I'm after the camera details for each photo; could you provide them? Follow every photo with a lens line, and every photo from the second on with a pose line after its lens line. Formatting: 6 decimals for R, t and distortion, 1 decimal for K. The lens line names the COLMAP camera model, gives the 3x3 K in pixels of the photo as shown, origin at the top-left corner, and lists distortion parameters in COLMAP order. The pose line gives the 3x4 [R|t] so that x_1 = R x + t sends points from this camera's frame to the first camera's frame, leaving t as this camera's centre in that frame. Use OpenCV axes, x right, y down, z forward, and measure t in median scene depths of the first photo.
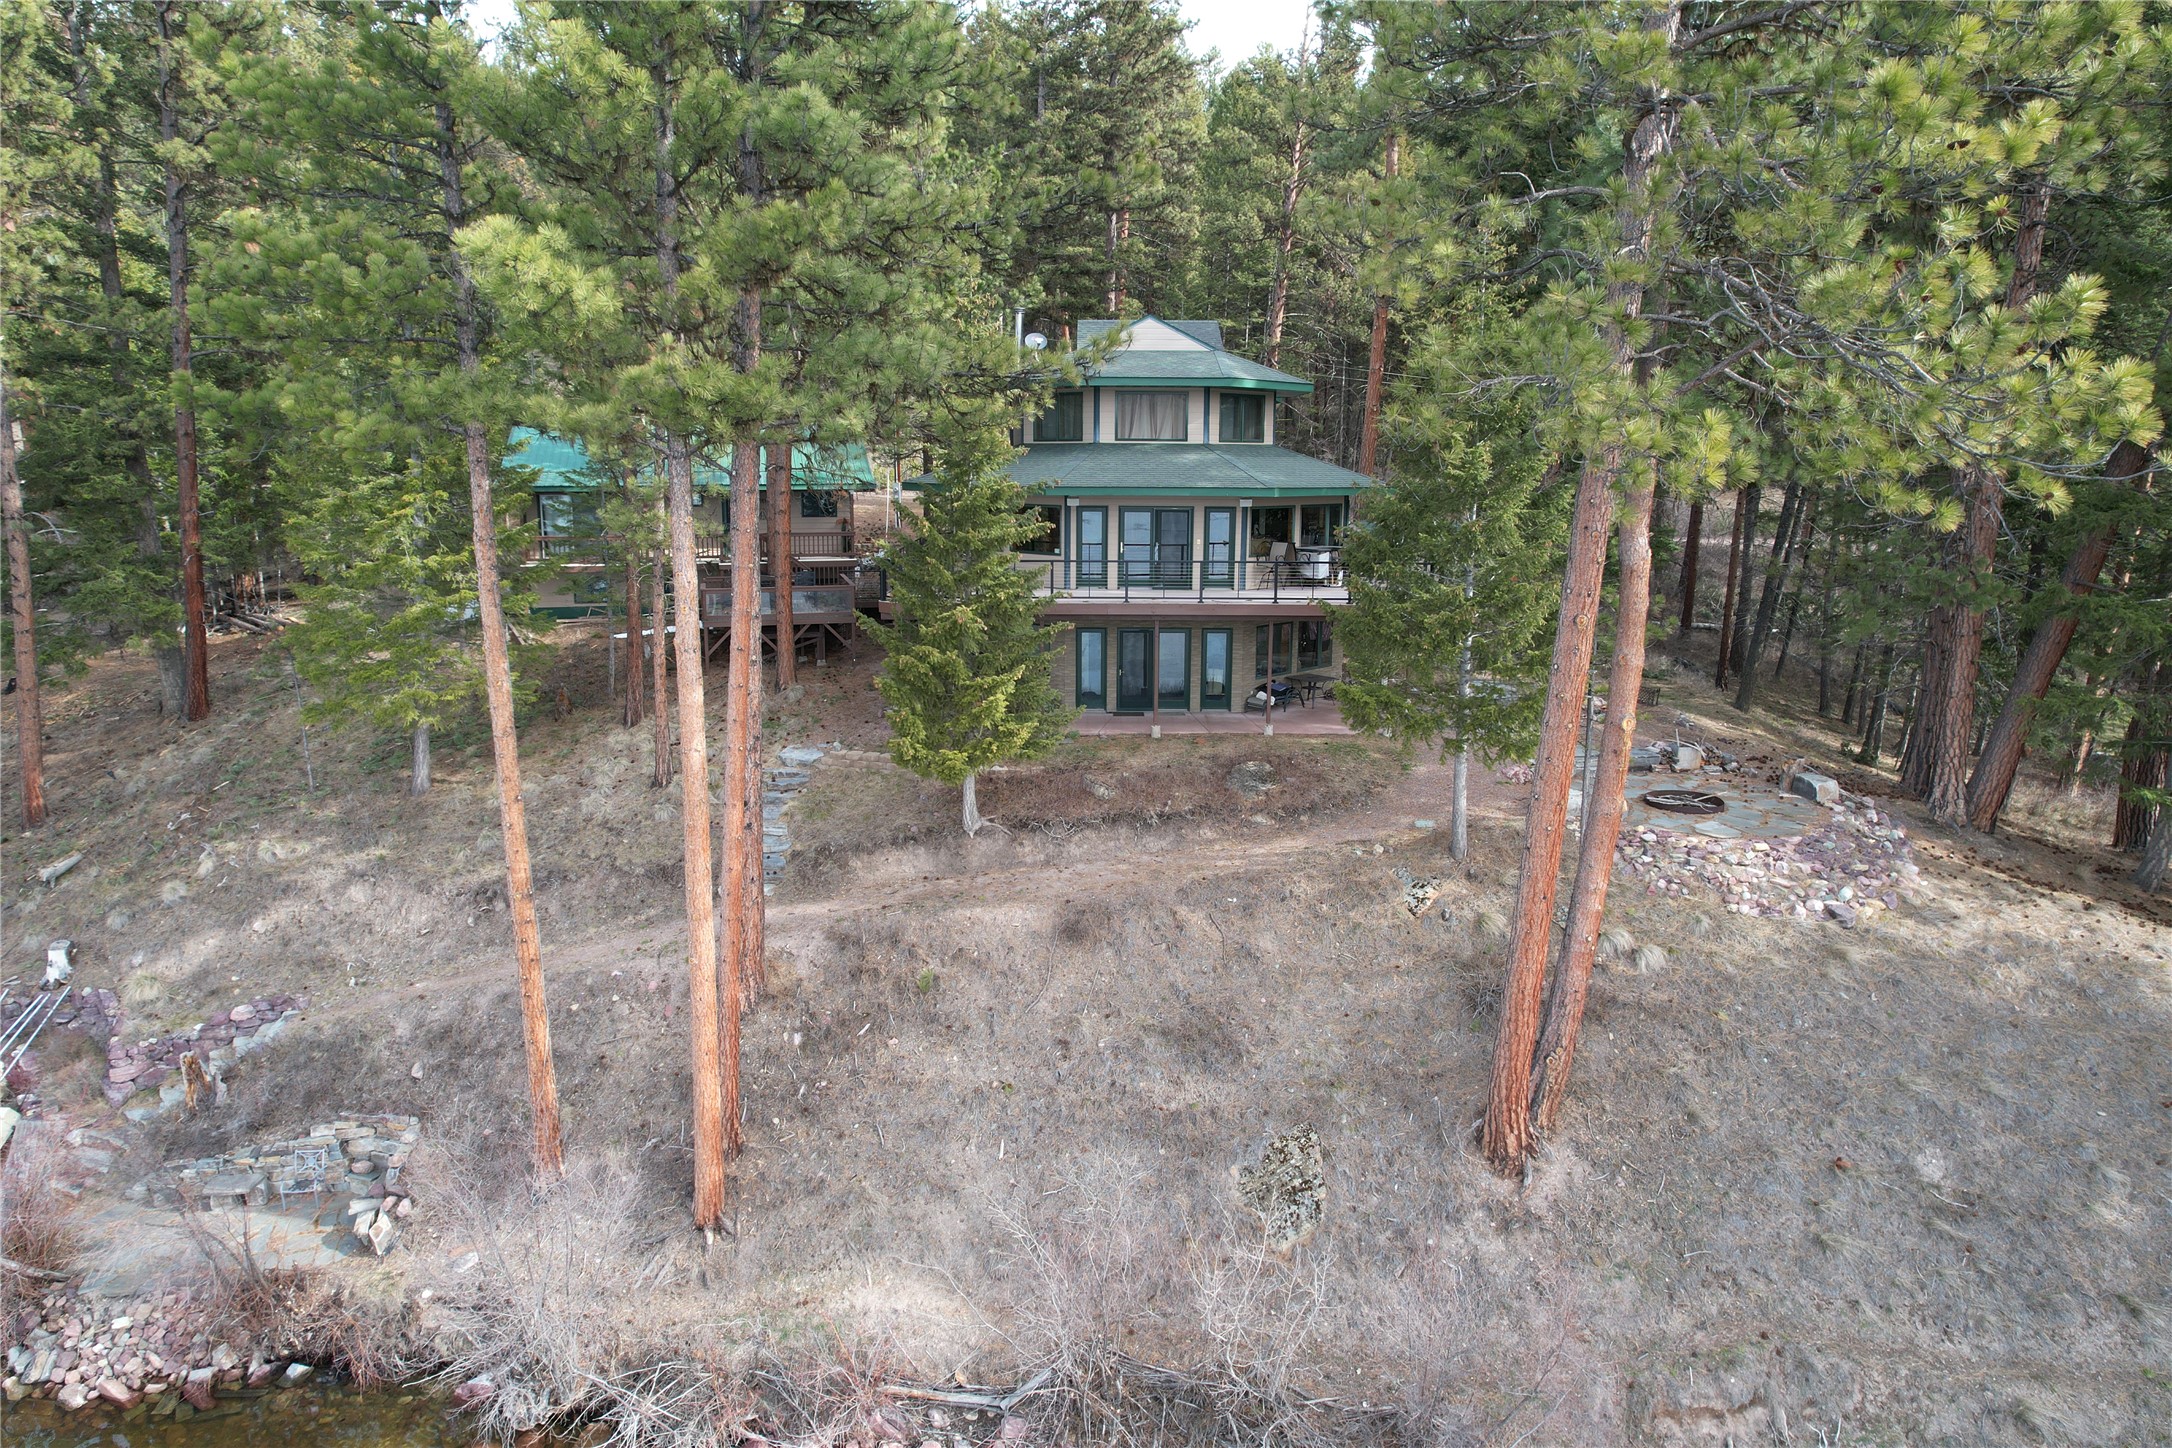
lens RADIAL K [[1386.5, 0, 1085.4], [0, 1386.5, 719.5], [0, 0, 1]] dist [-0.074952, 0.063785]
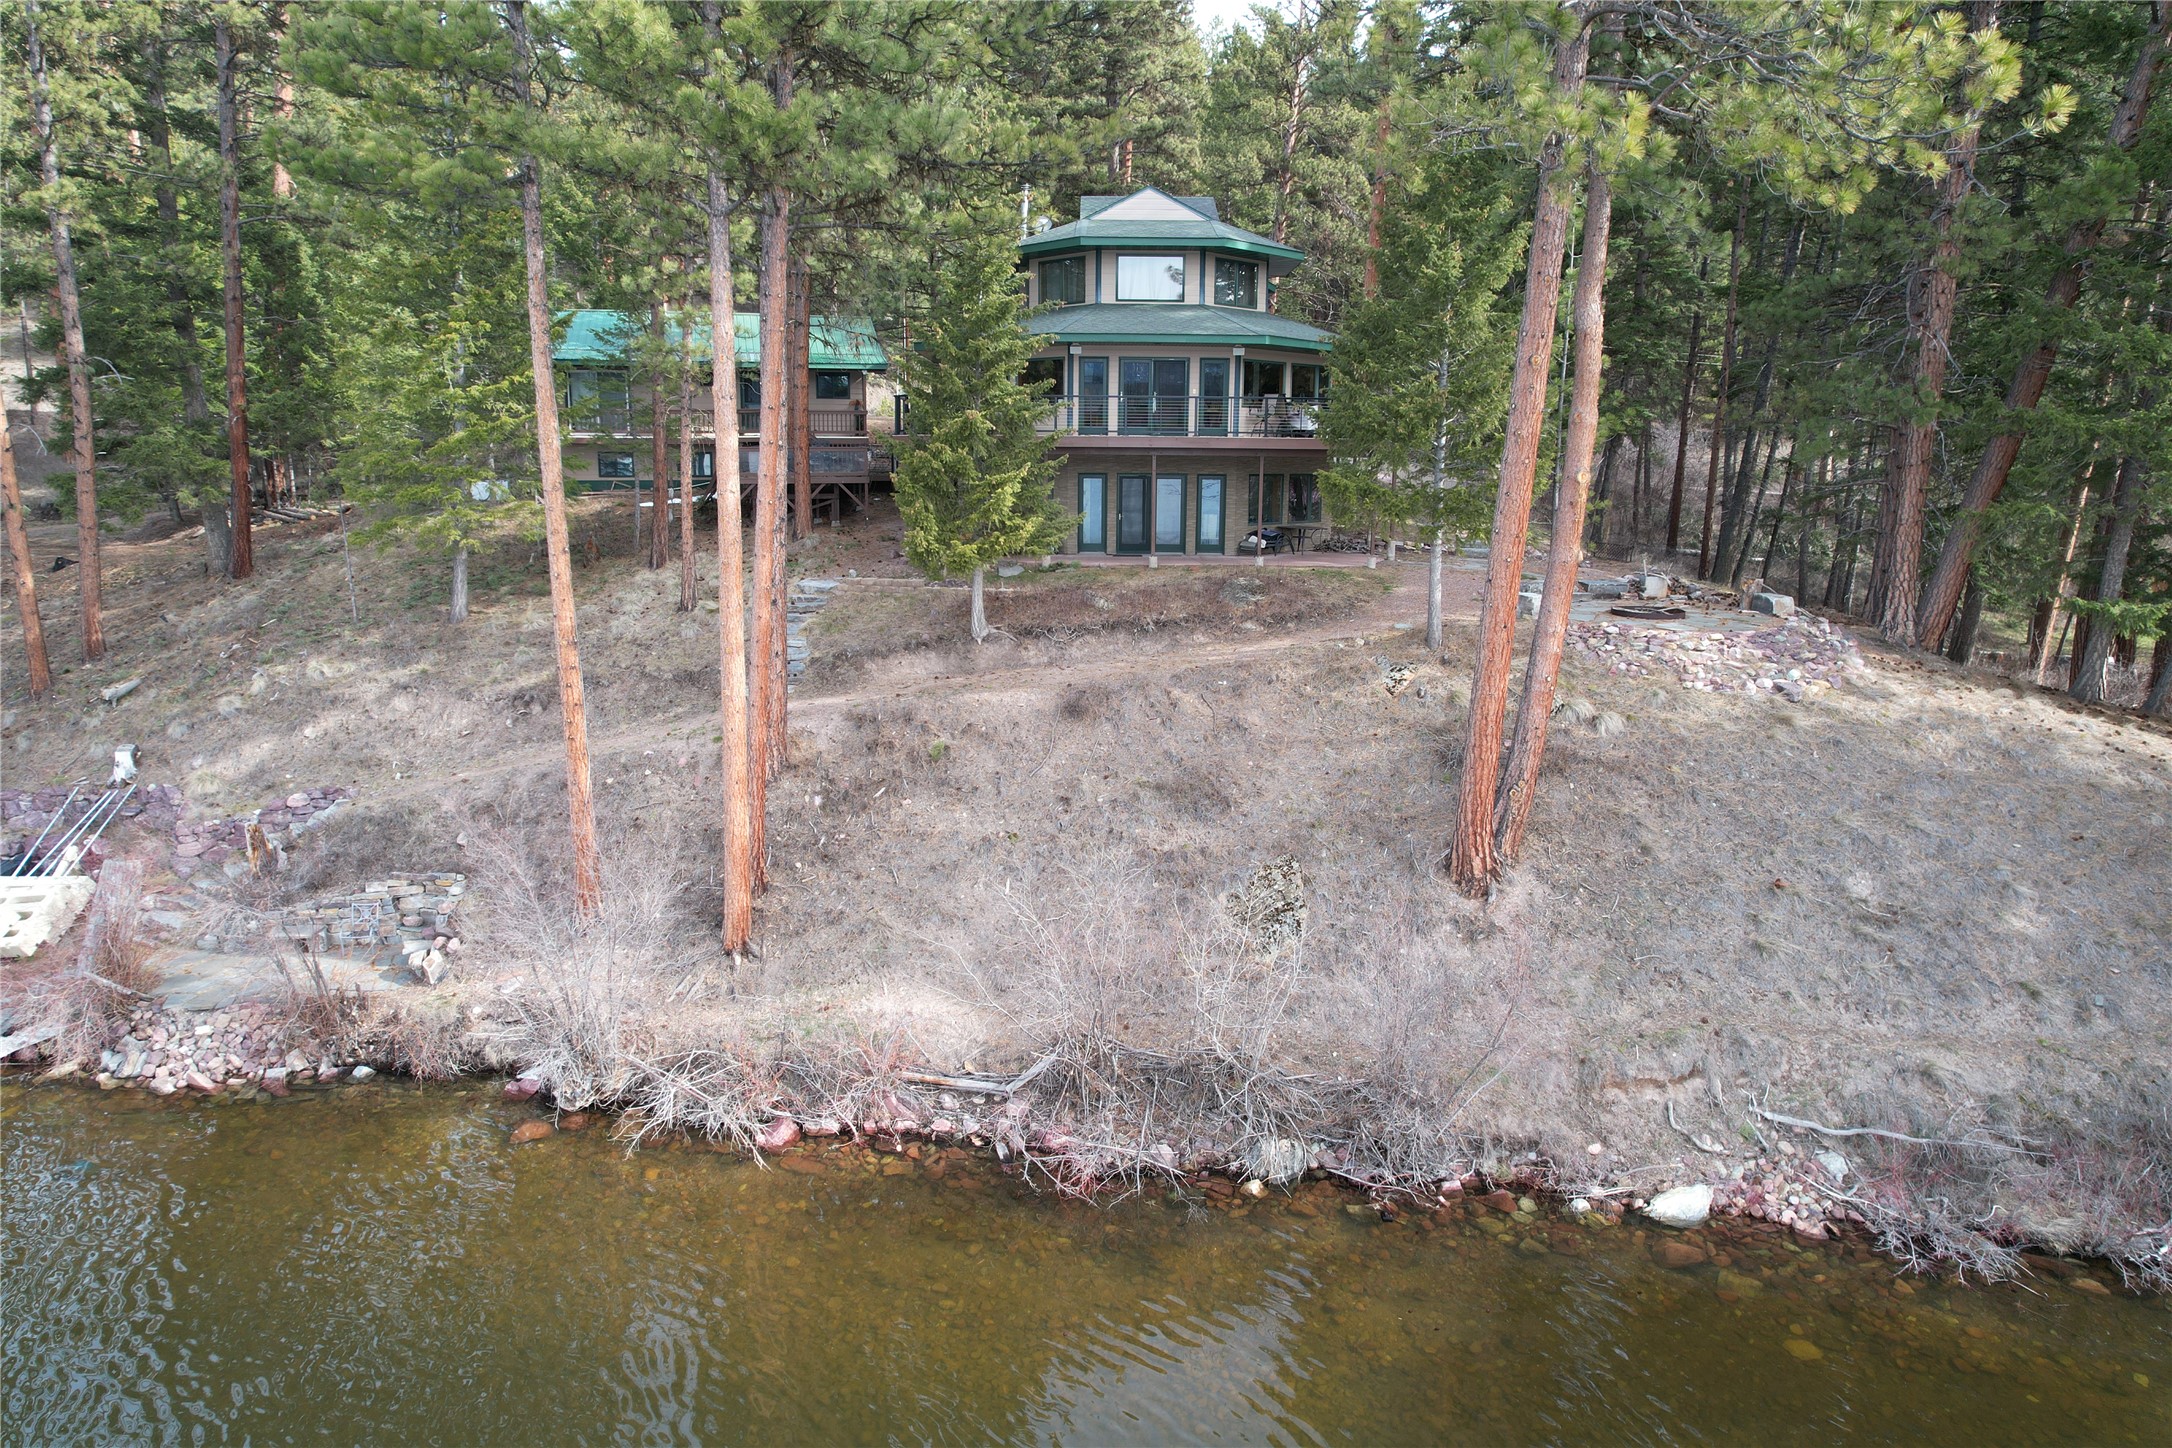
lens RADIAL K [[1386.5, 0, 1084.7], [0, 1386.5, 721.8], [0, 0, 1]] dist [-0.074952, 0.063785]
pose [[0.999991, 0.003883, -0.001823, 0.001256], [-0.003875, 0.999983, 0.004421, 0.164649], [0.001840, -0.004414, 0.999989, -0.079533]]
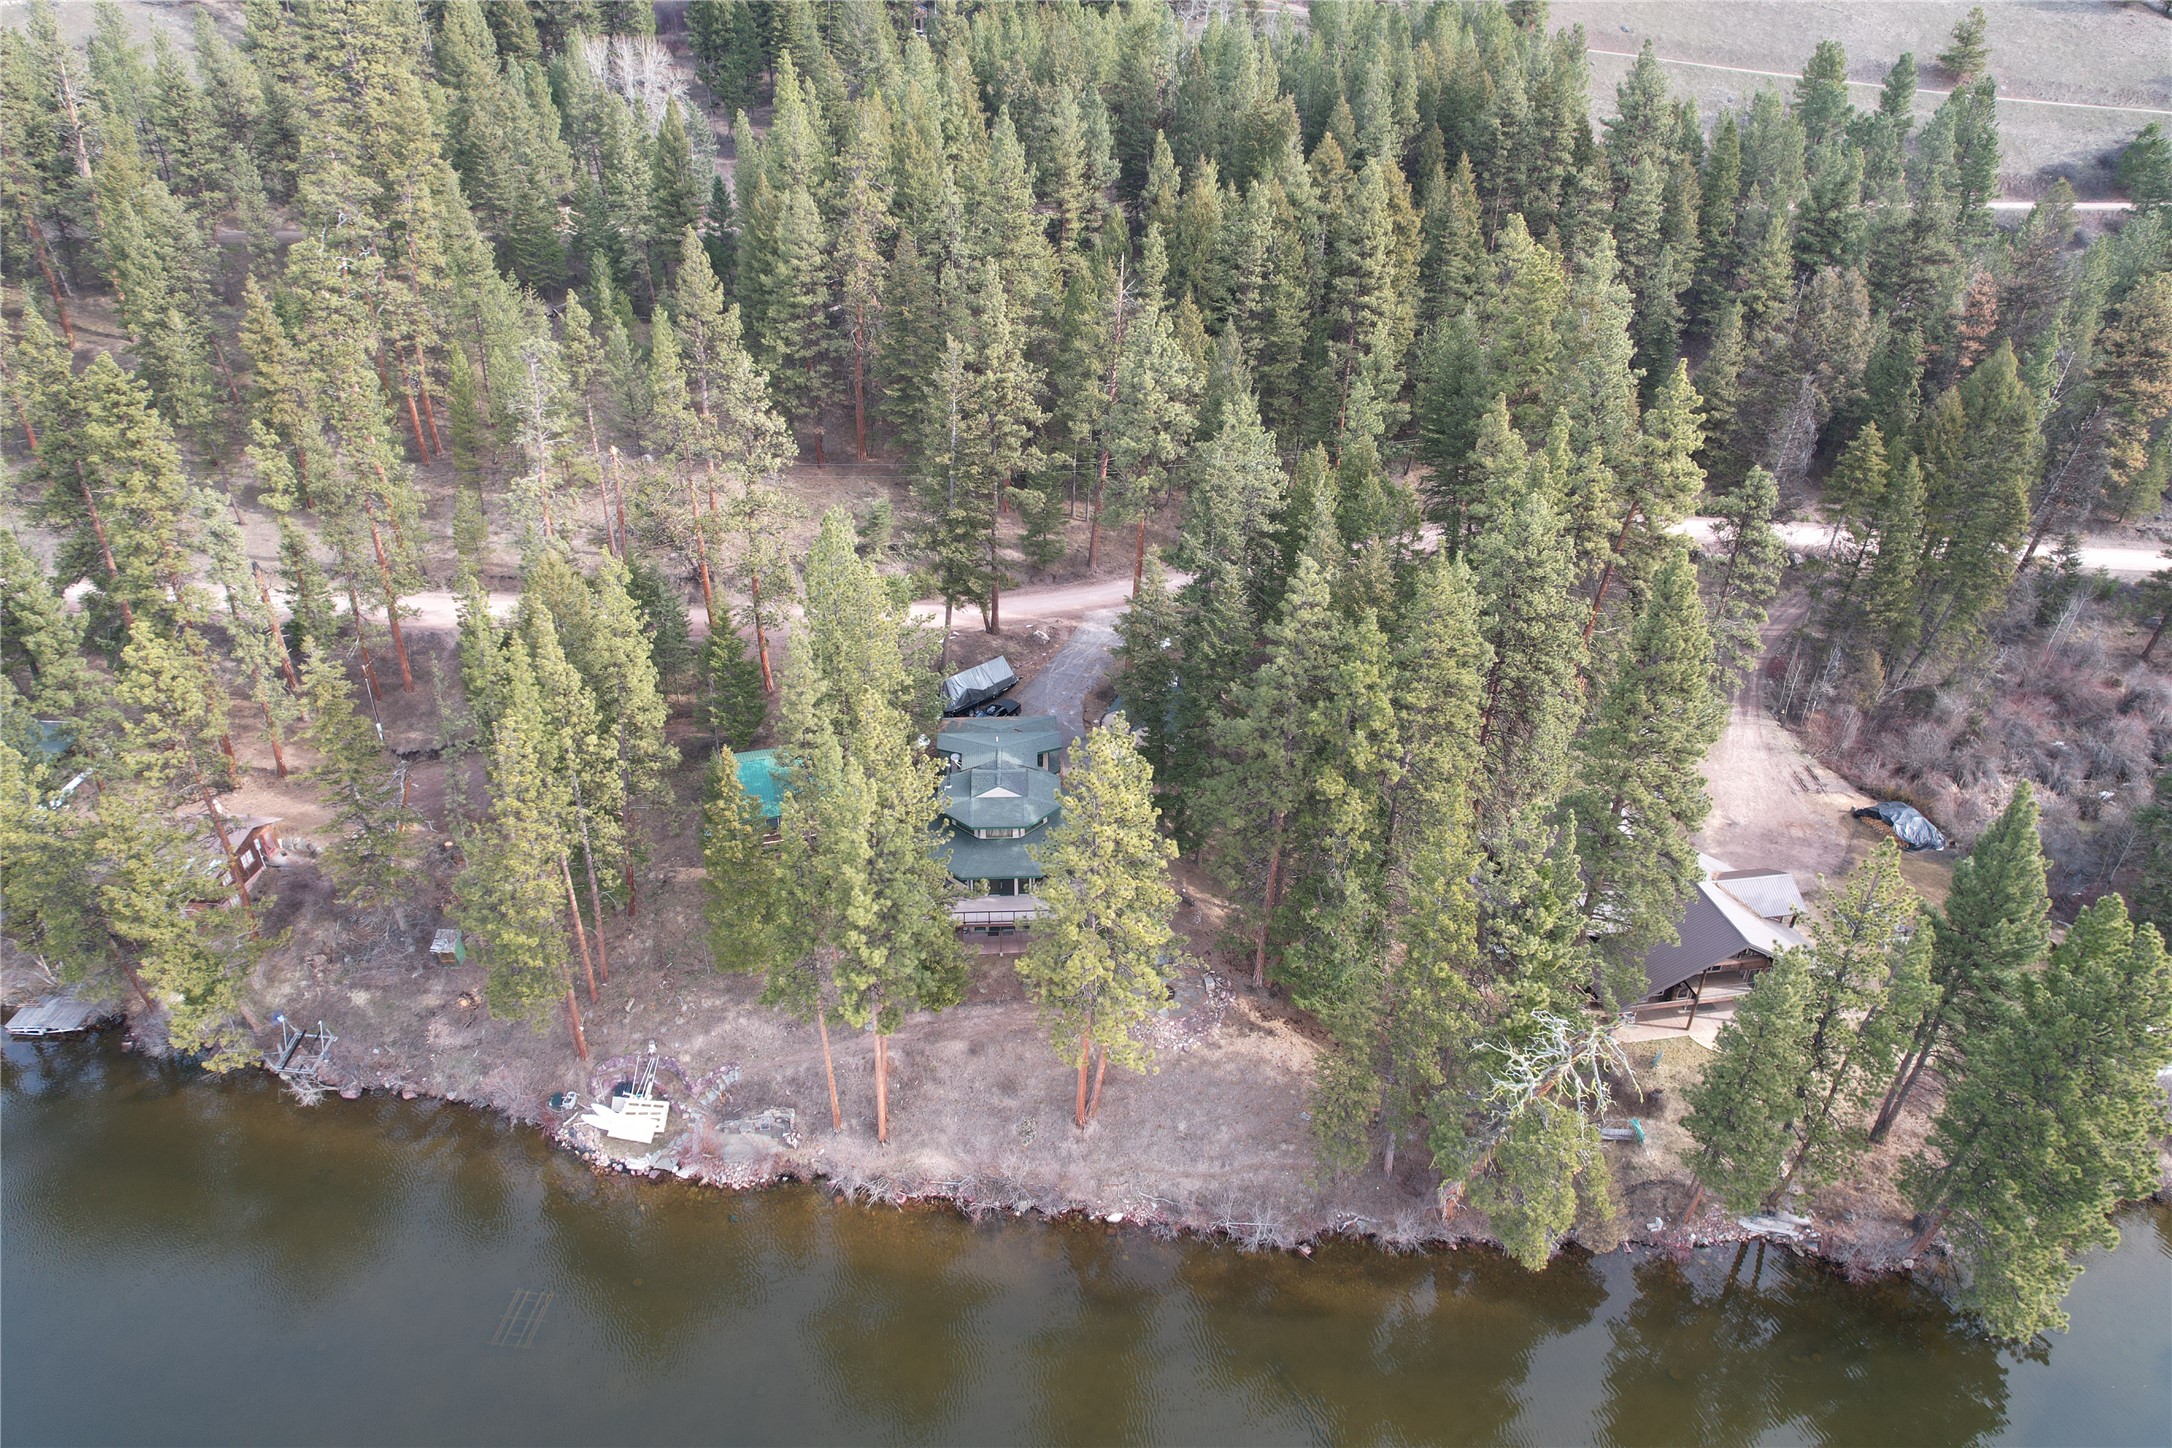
lens RADIAL K [[1386.5, 0, 1090.9], [0, 1386.5, 715.3], [0, 0, 1]] dist [-0.074952, 0.063785]
pose [[0.998796, -0.021575, 0.044049, 0.160202], [0.006308, 0.947106, 0.320860, -1.861218], [-0.048642, -0.320196, 0.946102, -2.157797]]
